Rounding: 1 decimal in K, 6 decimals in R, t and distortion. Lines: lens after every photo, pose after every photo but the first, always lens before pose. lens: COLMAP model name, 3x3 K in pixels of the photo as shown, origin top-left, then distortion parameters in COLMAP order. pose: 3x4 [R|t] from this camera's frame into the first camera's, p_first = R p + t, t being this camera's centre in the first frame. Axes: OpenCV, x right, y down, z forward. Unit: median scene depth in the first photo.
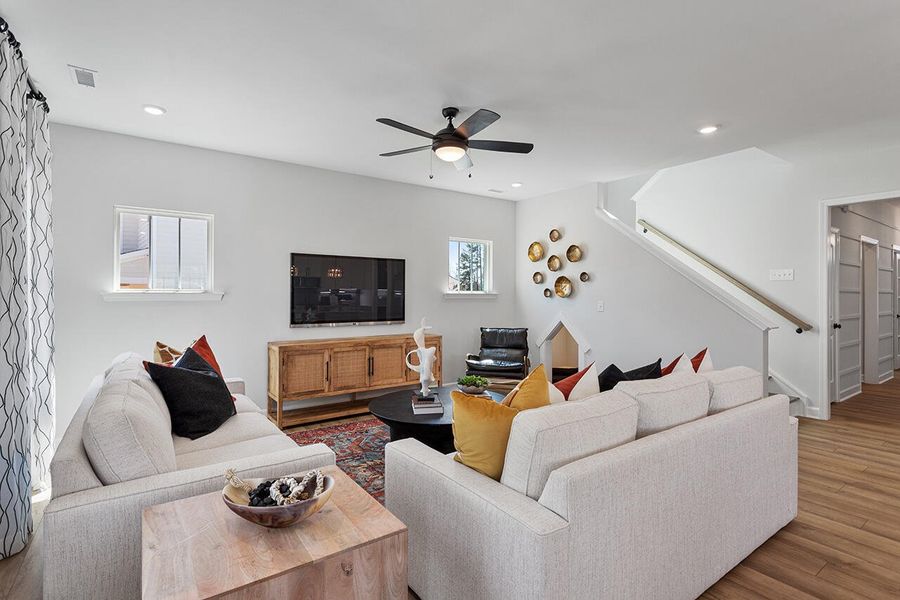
lens RADIAL K [[431.4, 0, 450.3], [0, 431.4, 295.8], [0, 0, 1]] dist [0.000196, 0.001866]
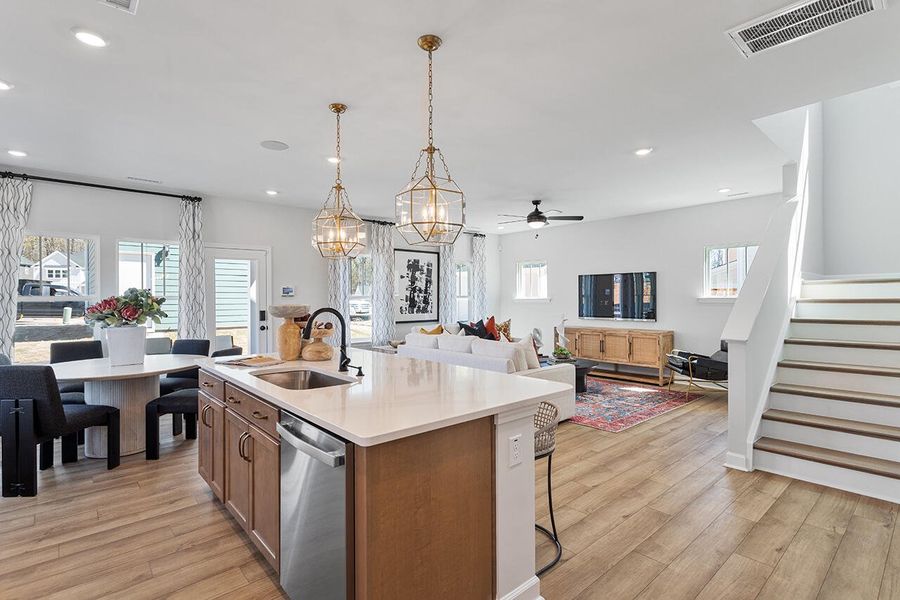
lens RADIAL K [[431.4, 0, 444.8], [0, 431.4, 296.2], [0, 0, 1]] dist [0.000196, 0.001866]
pose [[0.091441, -0.008903, -0.995771, 1.265595], [0.001529, 0.999960, -0.008800, -0.000568], [0.995809, -0.000717, 0.091451, 0.303248]]
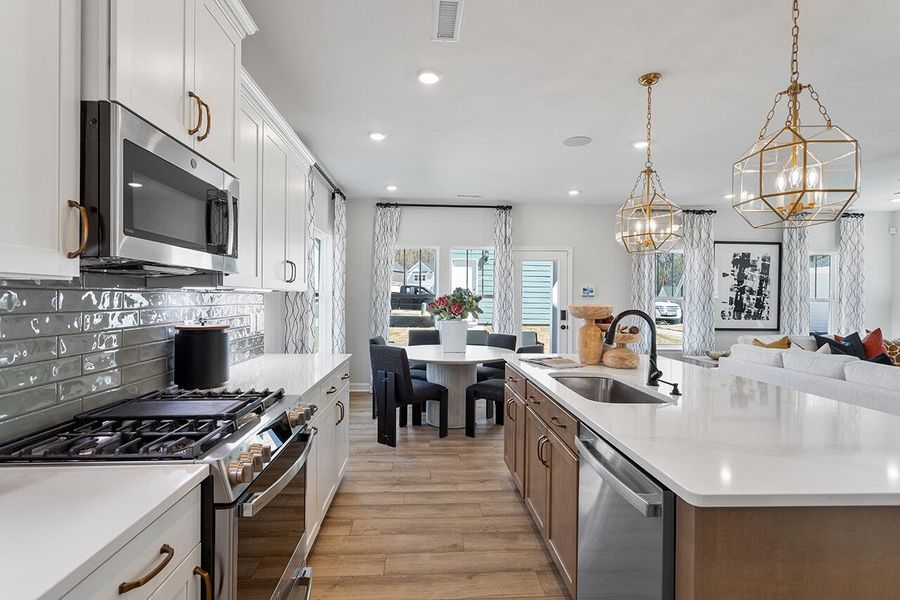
lens RADIAL K [[431.4, 0, 447.5], [0, 431.4, 298.0], [0, 0, 1]] dist [0.000196, 0.001866]
pose [[-0.540842, -0.009553, -0.841070, 0.746930], [-0.016881, 0.999857, -0.000501, 0.002435], [0.840955, 0.013928, -0.540926, 0.150631]]
